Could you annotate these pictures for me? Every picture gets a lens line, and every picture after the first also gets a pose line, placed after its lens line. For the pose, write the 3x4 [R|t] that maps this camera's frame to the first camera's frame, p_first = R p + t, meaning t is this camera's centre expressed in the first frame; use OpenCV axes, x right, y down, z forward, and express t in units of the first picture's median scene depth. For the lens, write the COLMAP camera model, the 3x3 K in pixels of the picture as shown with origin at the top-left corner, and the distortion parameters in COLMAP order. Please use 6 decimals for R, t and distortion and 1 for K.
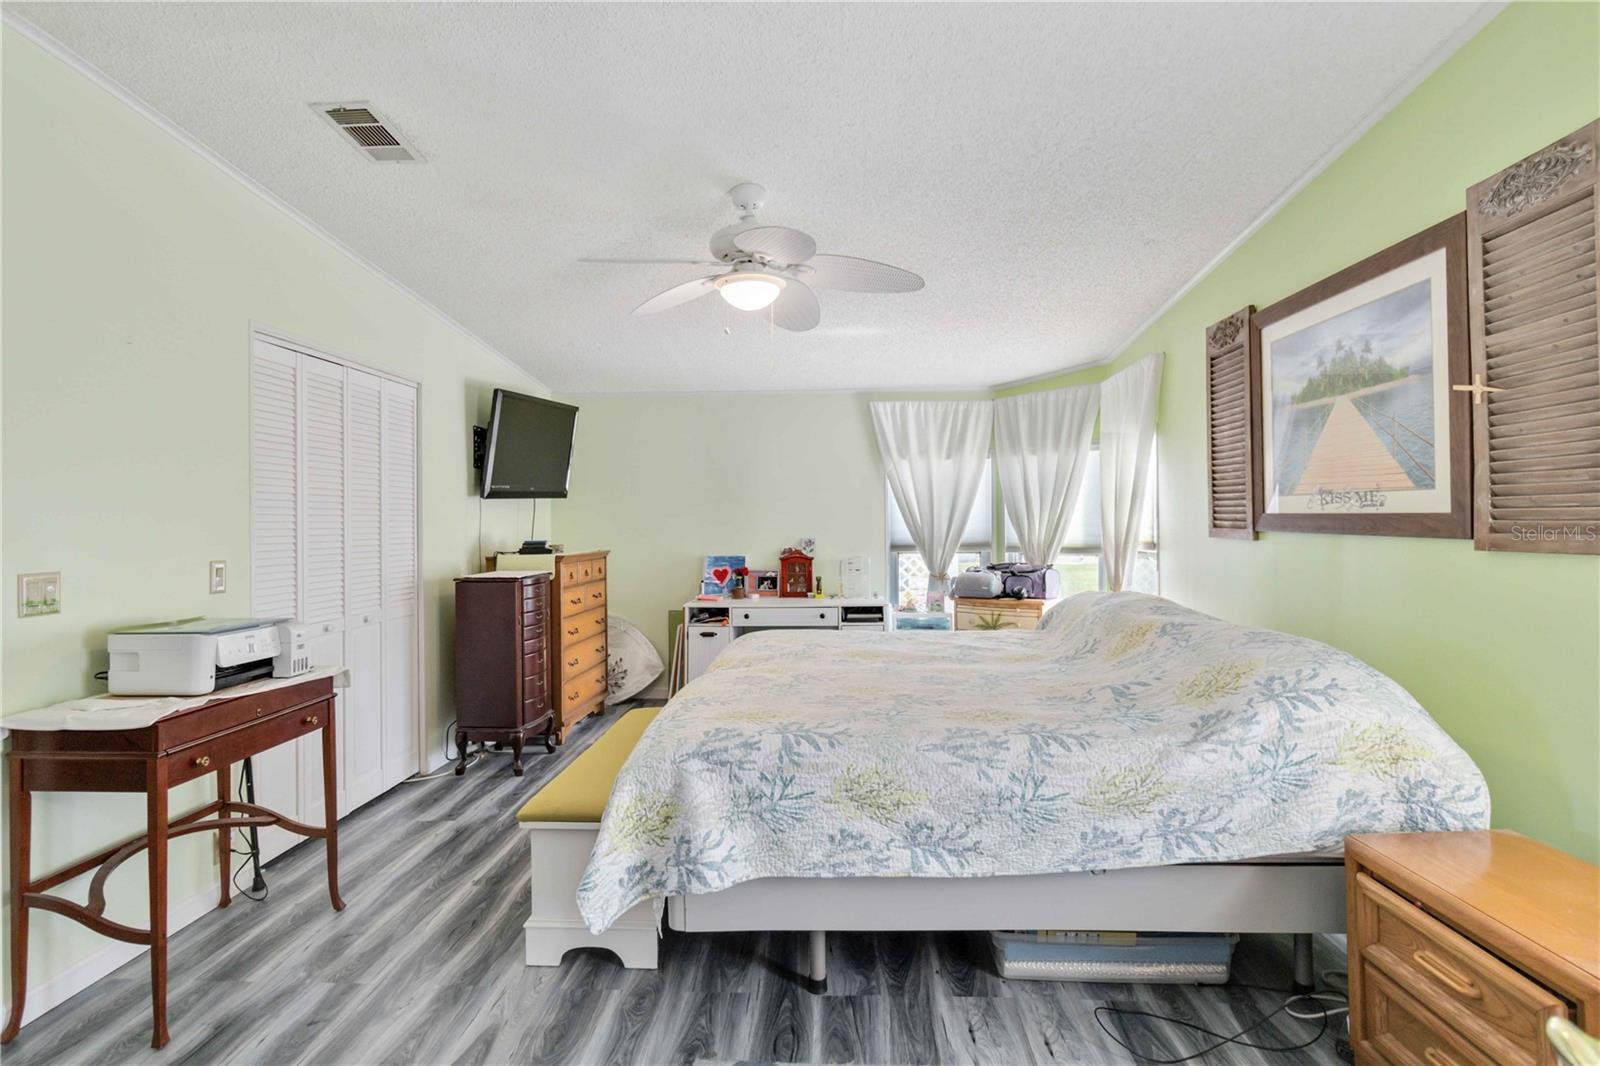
lens RADIAL K [[793.5, 0, 806.3], [0, 793.5, 512.7], [0, 0, 1]] dist [-0.000983, -0.000868]
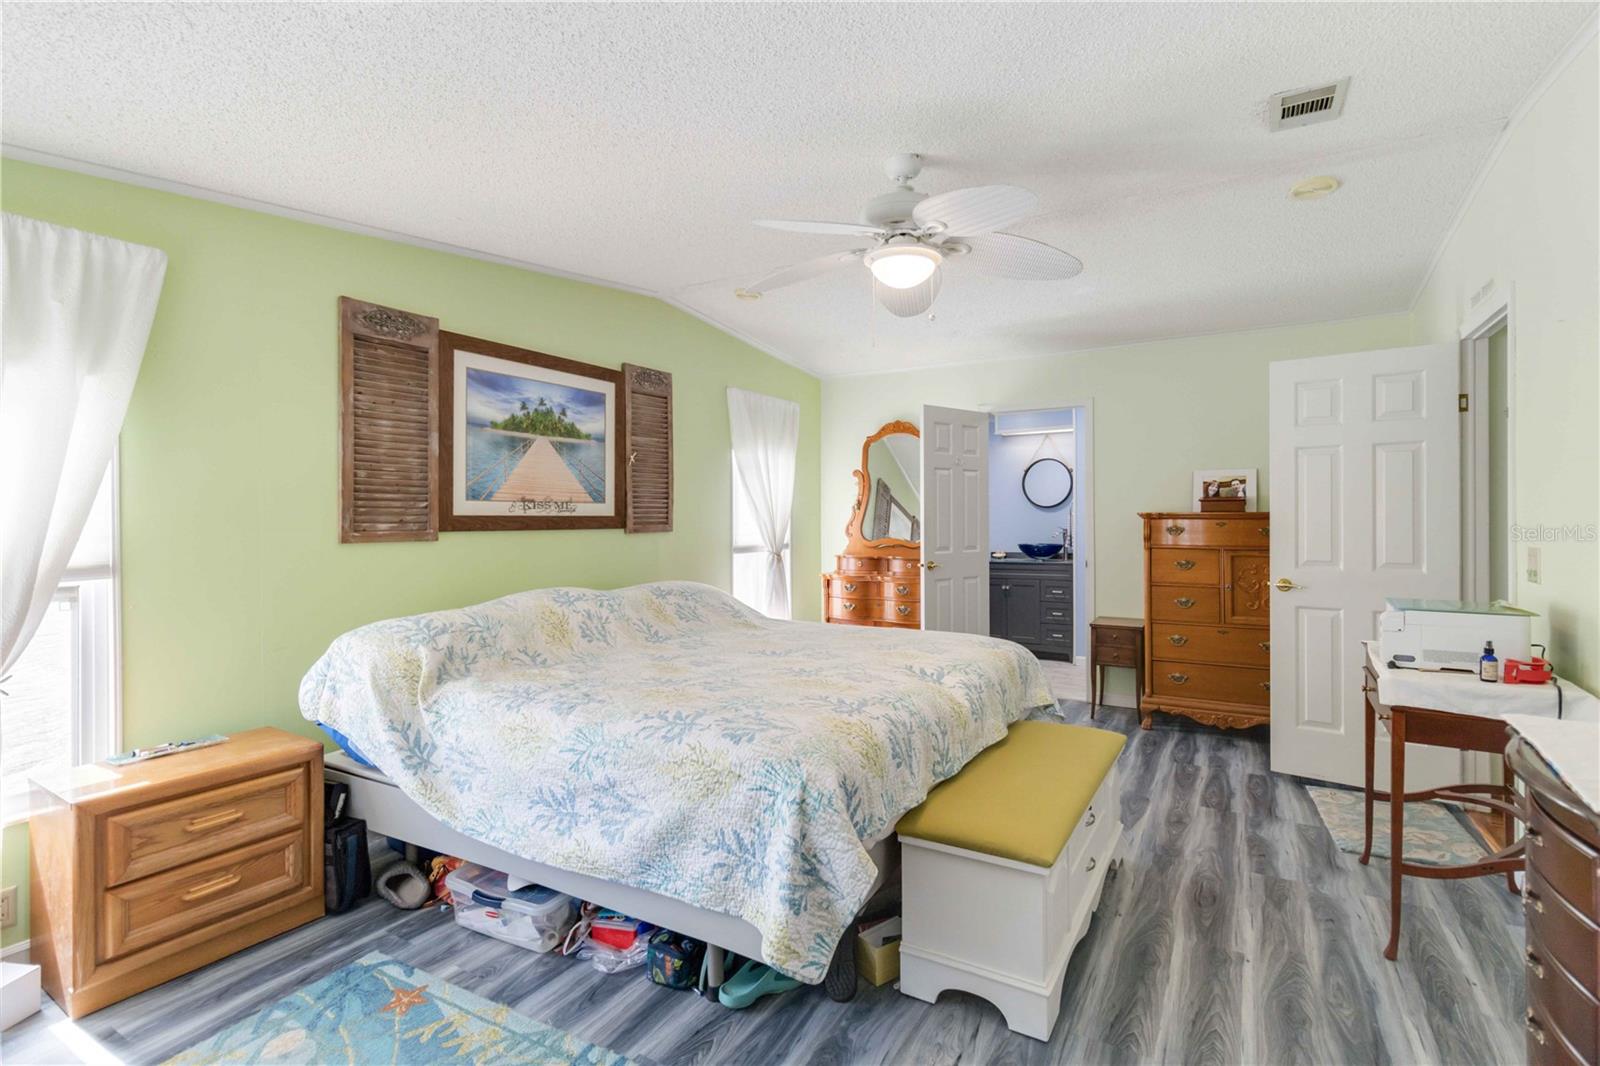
lens RADIAL K [[748.8, 0, 804.7], [0, 748.8, 518.3], [0, 0, 1]] dist [0.000171, 0.000047]
pose [[-0.883477, 0.013016, 0.468294, -0.450482], [0.010532, 0.999913, -0.007922, 0.023681], [-0.468356, -0.002067, -0.883537, 2.204877]]
